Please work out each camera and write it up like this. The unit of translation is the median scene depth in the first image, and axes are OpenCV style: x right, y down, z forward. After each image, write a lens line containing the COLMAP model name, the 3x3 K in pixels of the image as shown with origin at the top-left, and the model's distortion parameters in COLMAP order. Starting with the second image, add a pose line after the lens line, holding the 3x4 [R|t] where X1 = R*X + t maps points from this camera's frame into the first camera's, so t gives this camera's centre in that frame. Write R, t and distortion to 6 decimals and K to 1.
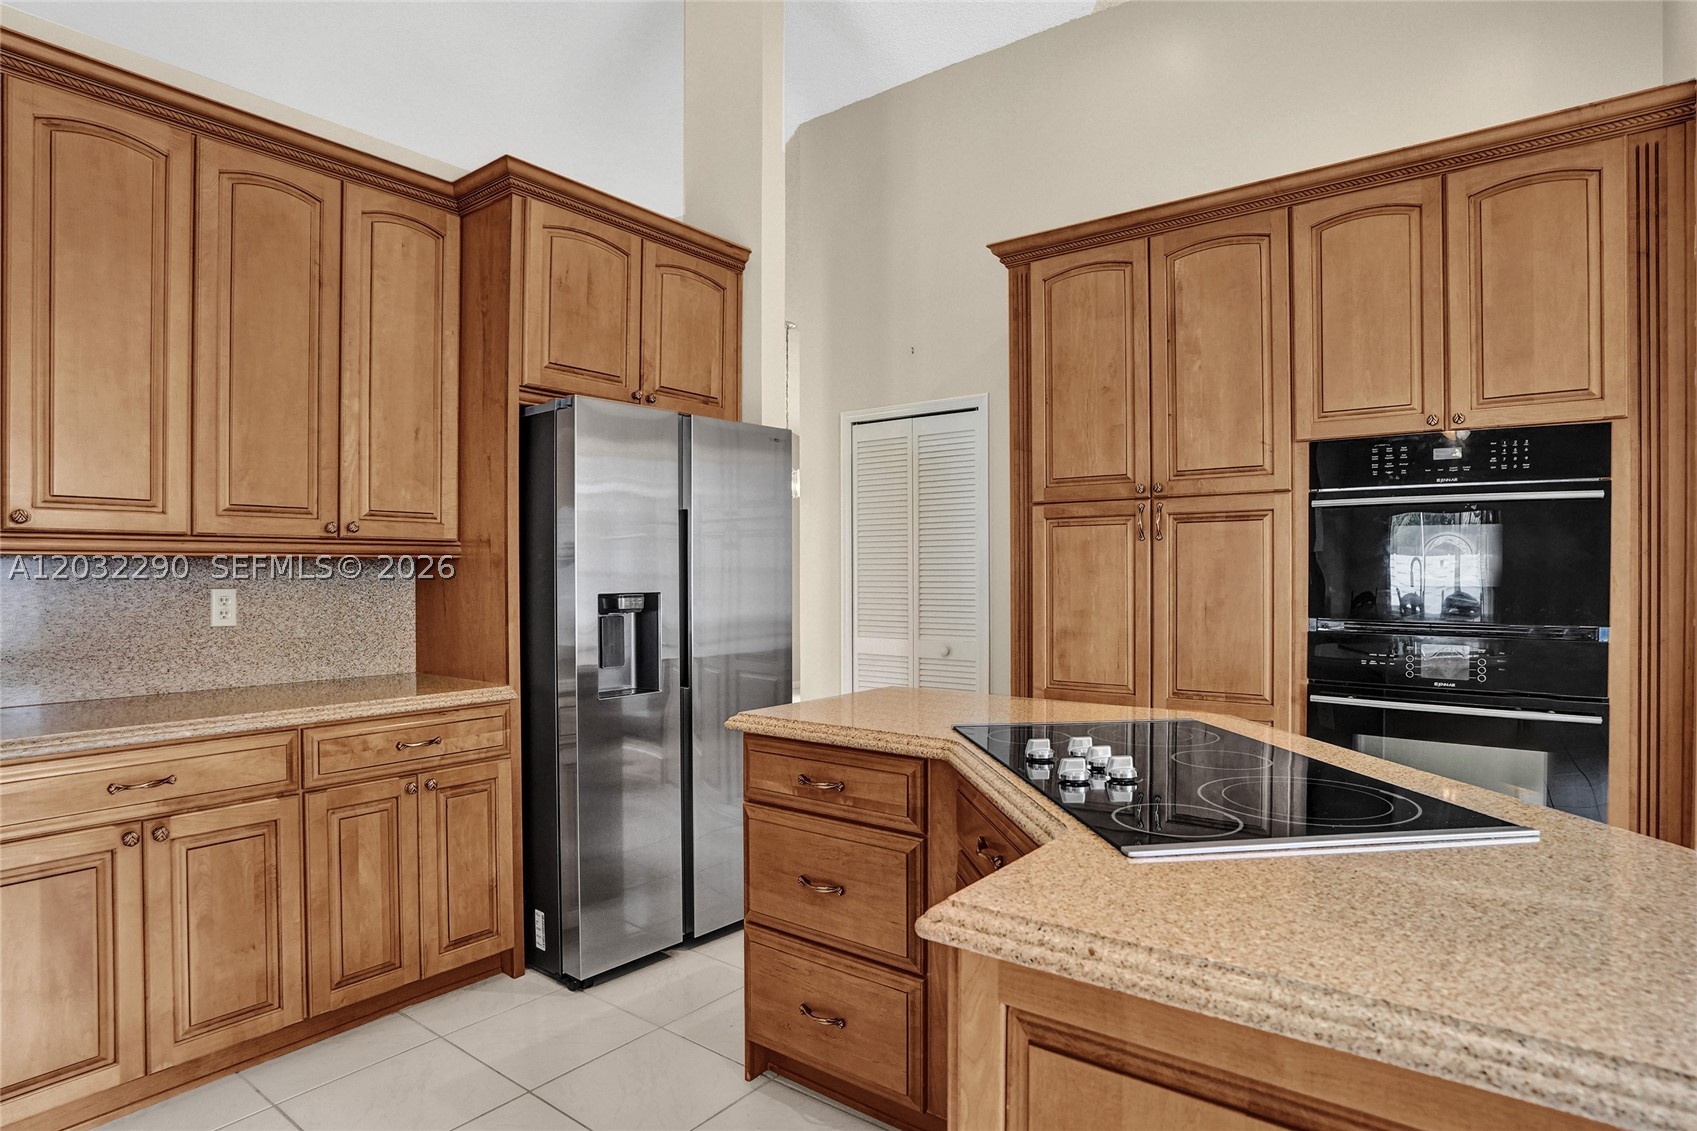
lens RADIAL K [[940.3, 0, 822.9], [0, 940.3, 578.9], [0, 0, 1]] dist [-0.079802, 0.039099]
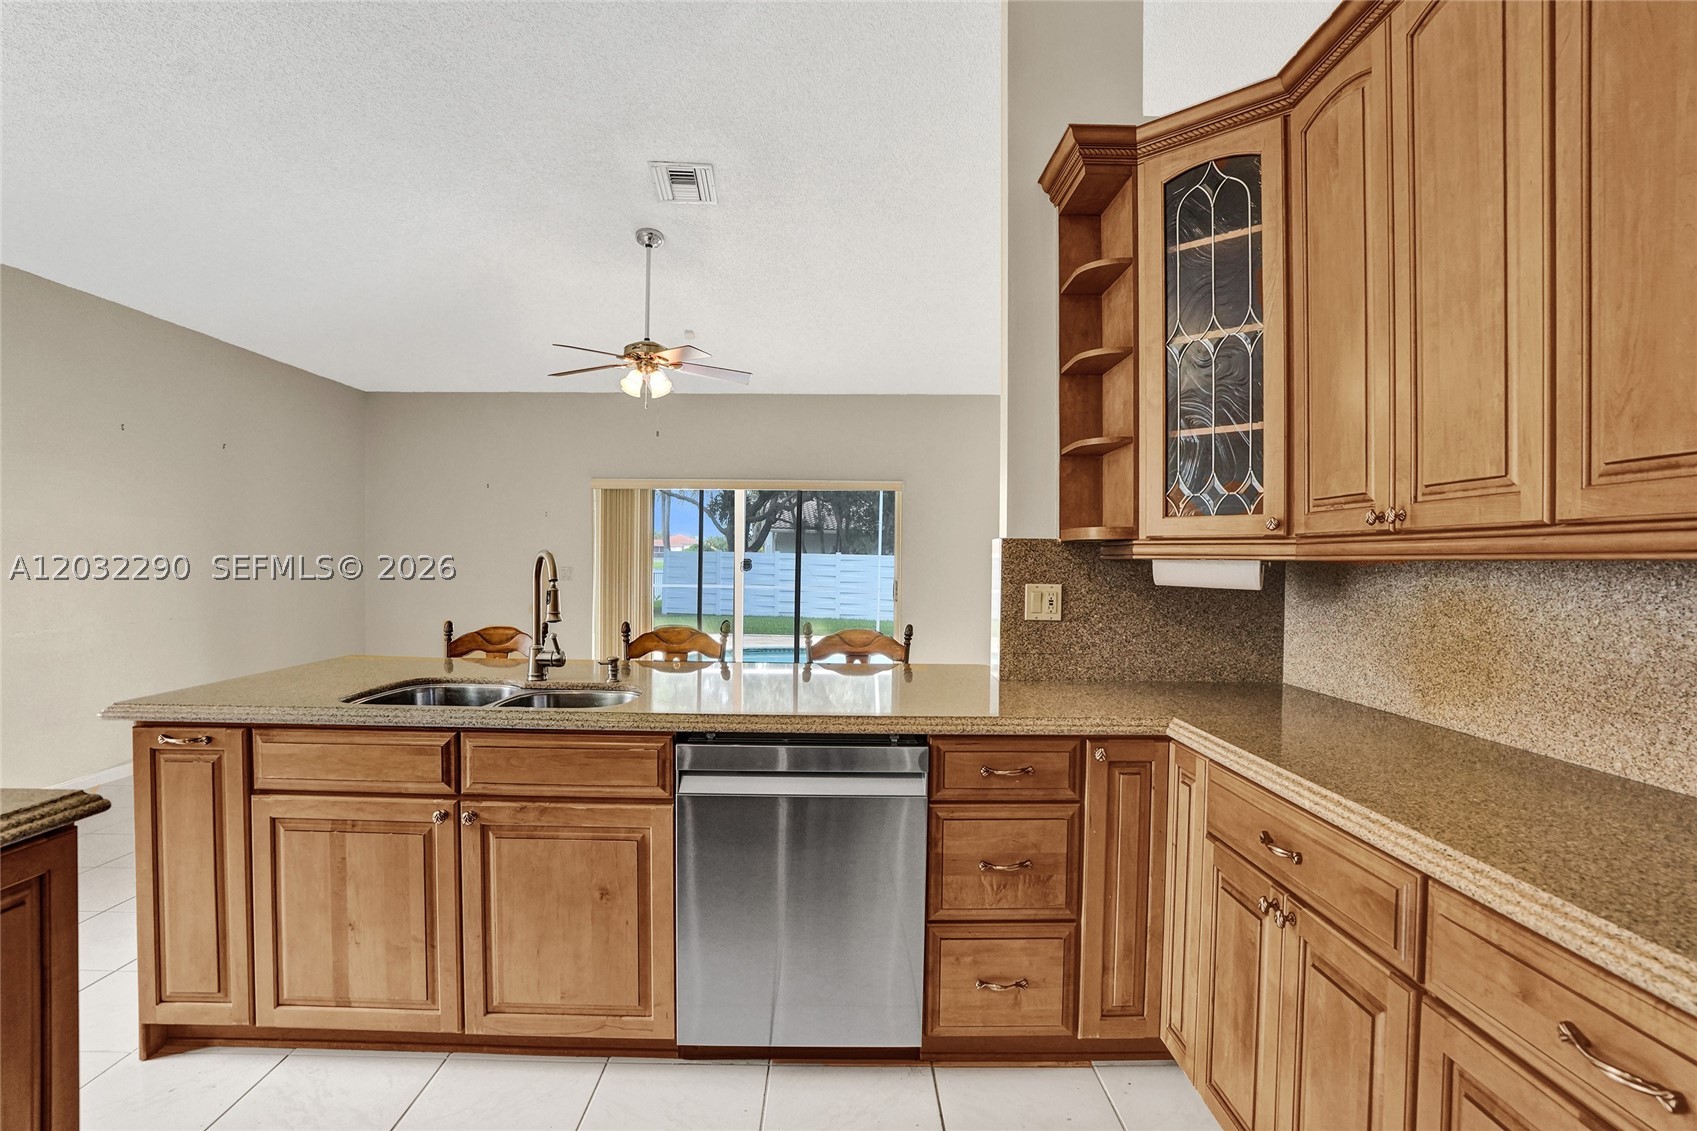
lens RADIAL K [[835.1, 0, 845.1], [0, 835.1, 568.3], [0, 0, 1]] dist [-0.069807, 0.029965]
pose [[-0.776536, 0.000014, -0.630073, 0.001715], [-0.012548, 0.999801, 0.015487, -0.018334], [0.629948, 0.019933, -0.776381, 0.931544]]
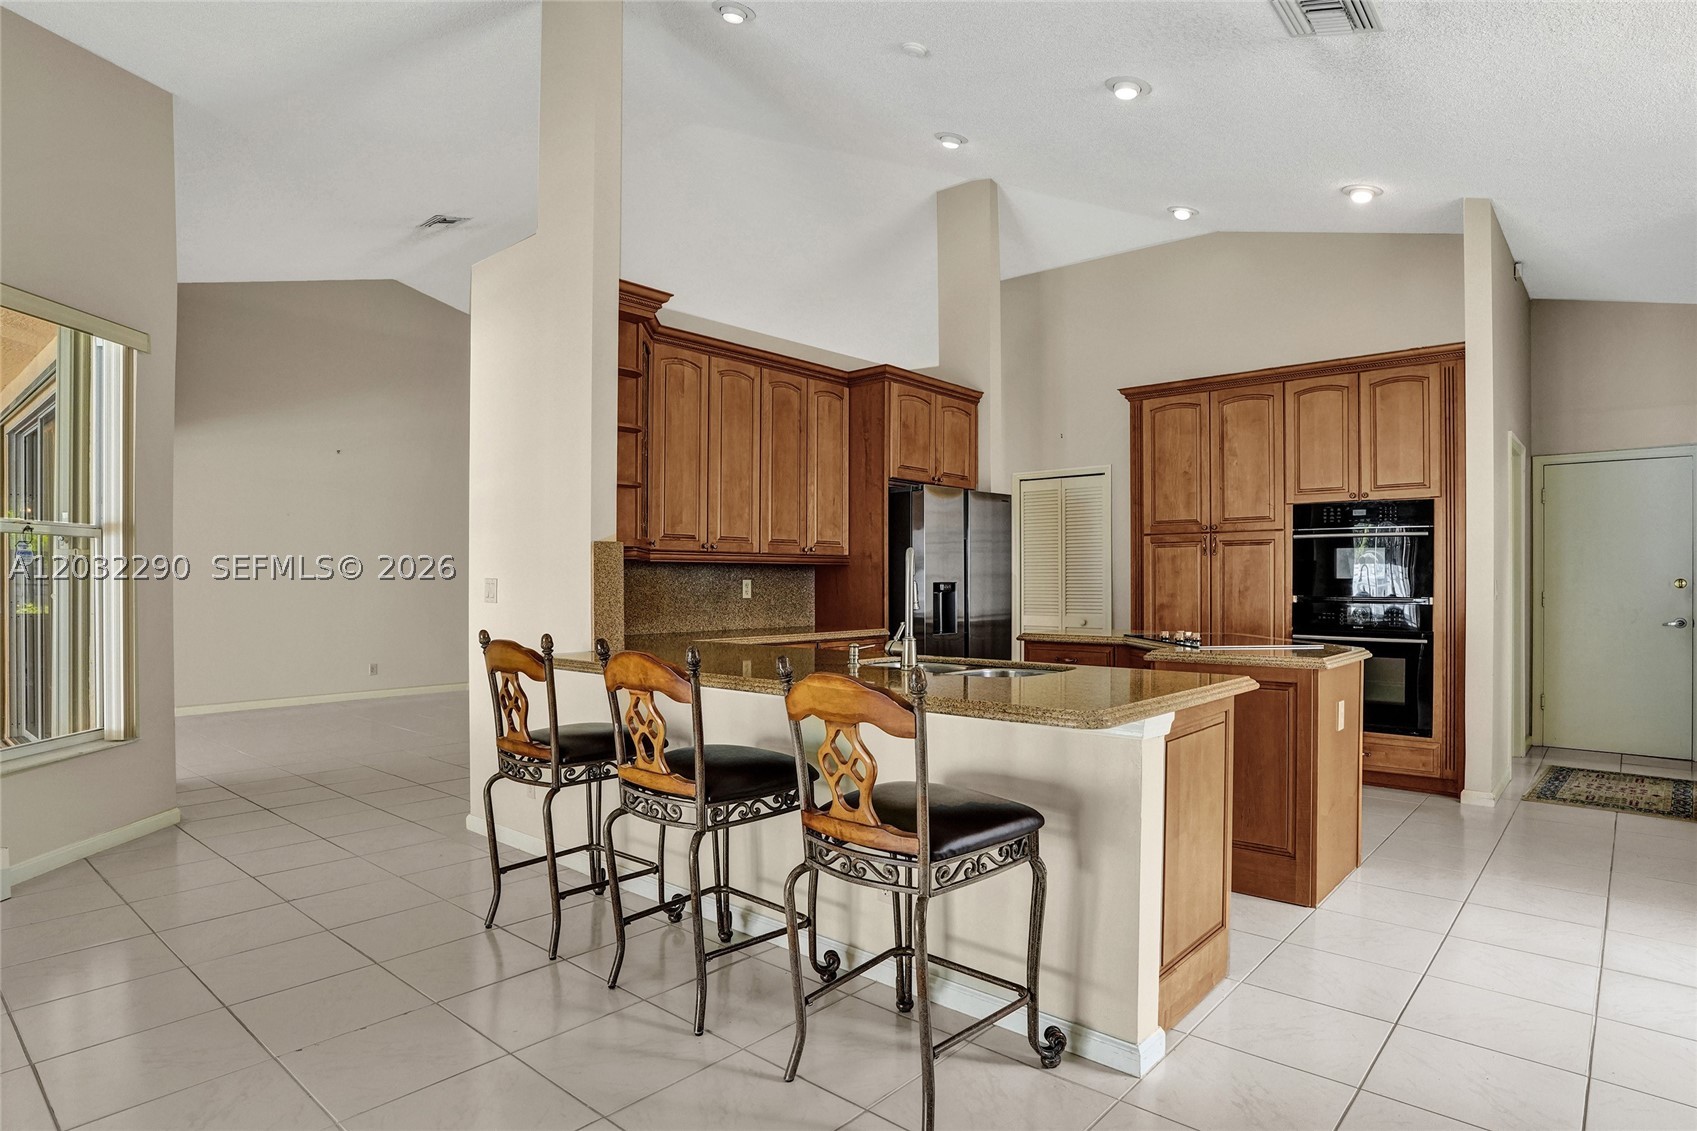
lens RADIAL K [[940.3, 0, 822.9], [0, 940.3, 578.9], [0, 0, 1]] dist [-0.079802, 0.039099]
pose [[0.997777, 0.000761, -0.066644, -0.328200], [-0.001332, 0.999963, -0.008528, 0.025336], [0.066635, 0.008598, 0.997740, -0.998157]]
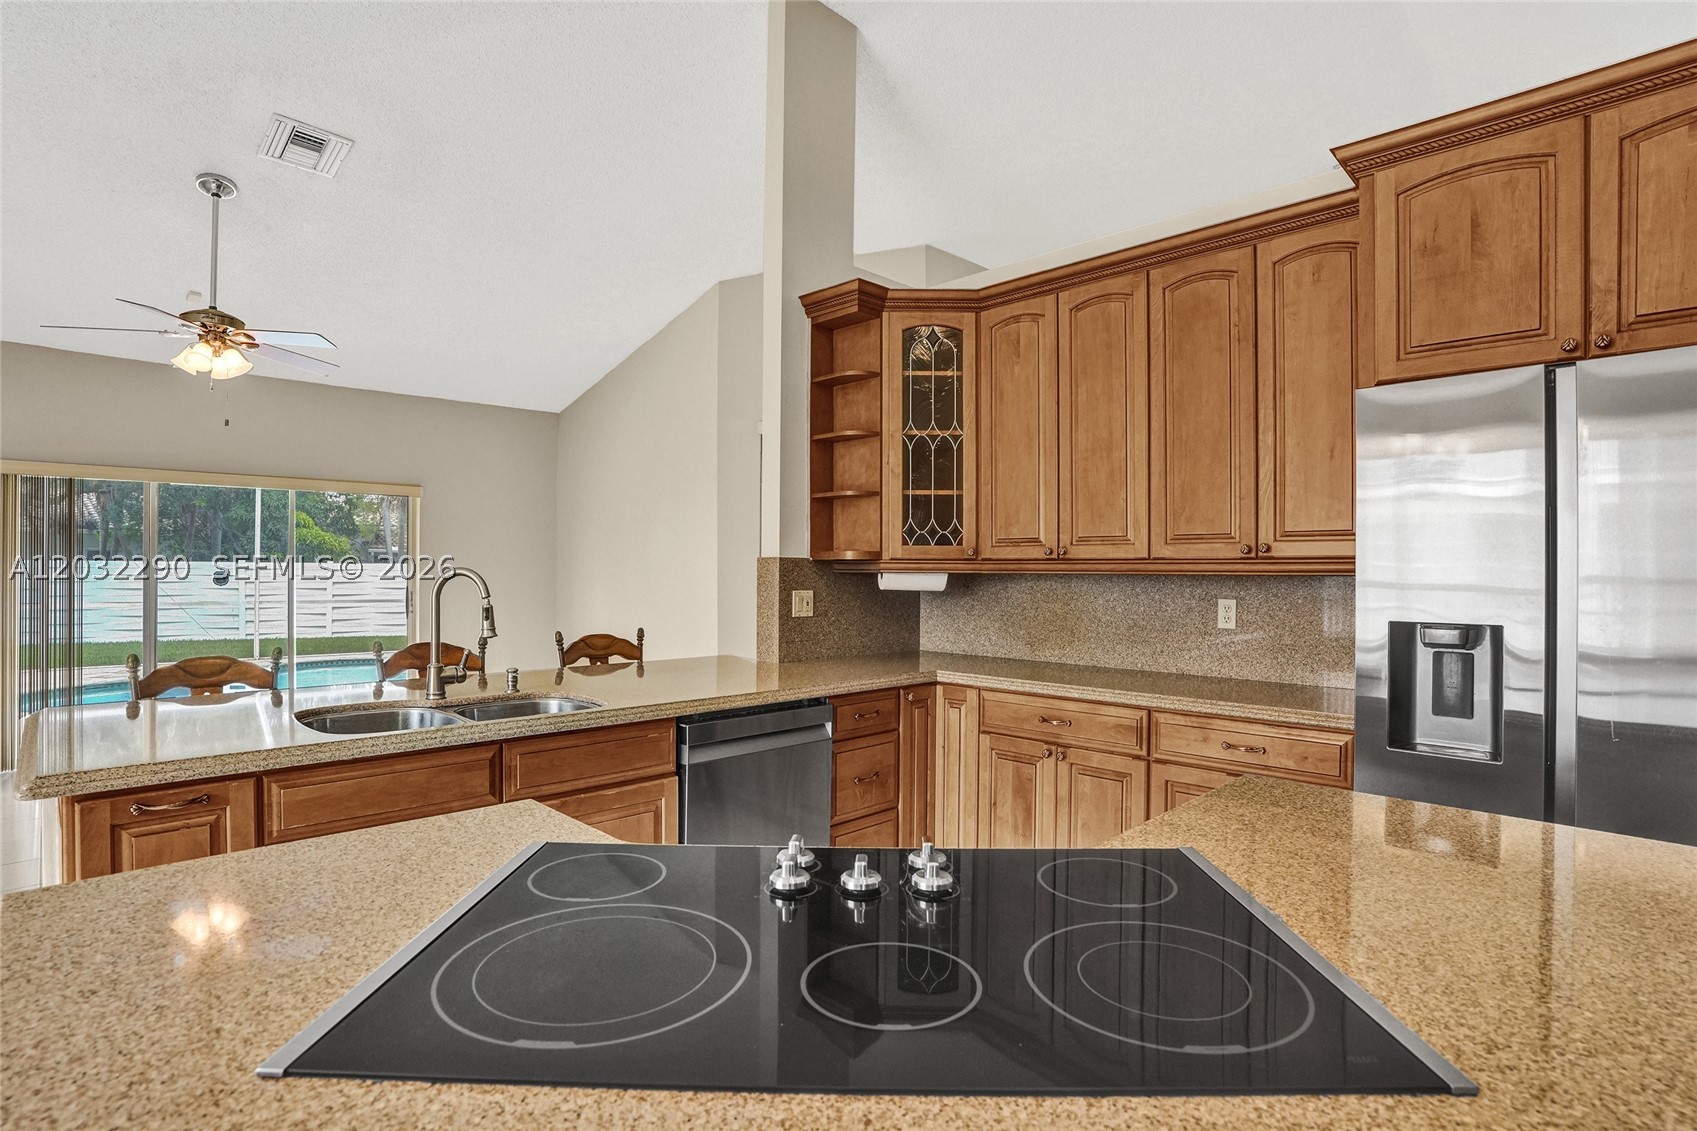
lens RADIAL K [[835.1, 0, 845.1], [0, 835.1, 568.3], [0, 0, 1]] dist [-0.069807, 0.029965]
pose [[-0.117365, -0.001889, -0.993087, 0.506055], [-0.011736, 0.999931, -0.000515, -0.023360], [0.993019, 0.011594, -0.117379, 0.574418]]
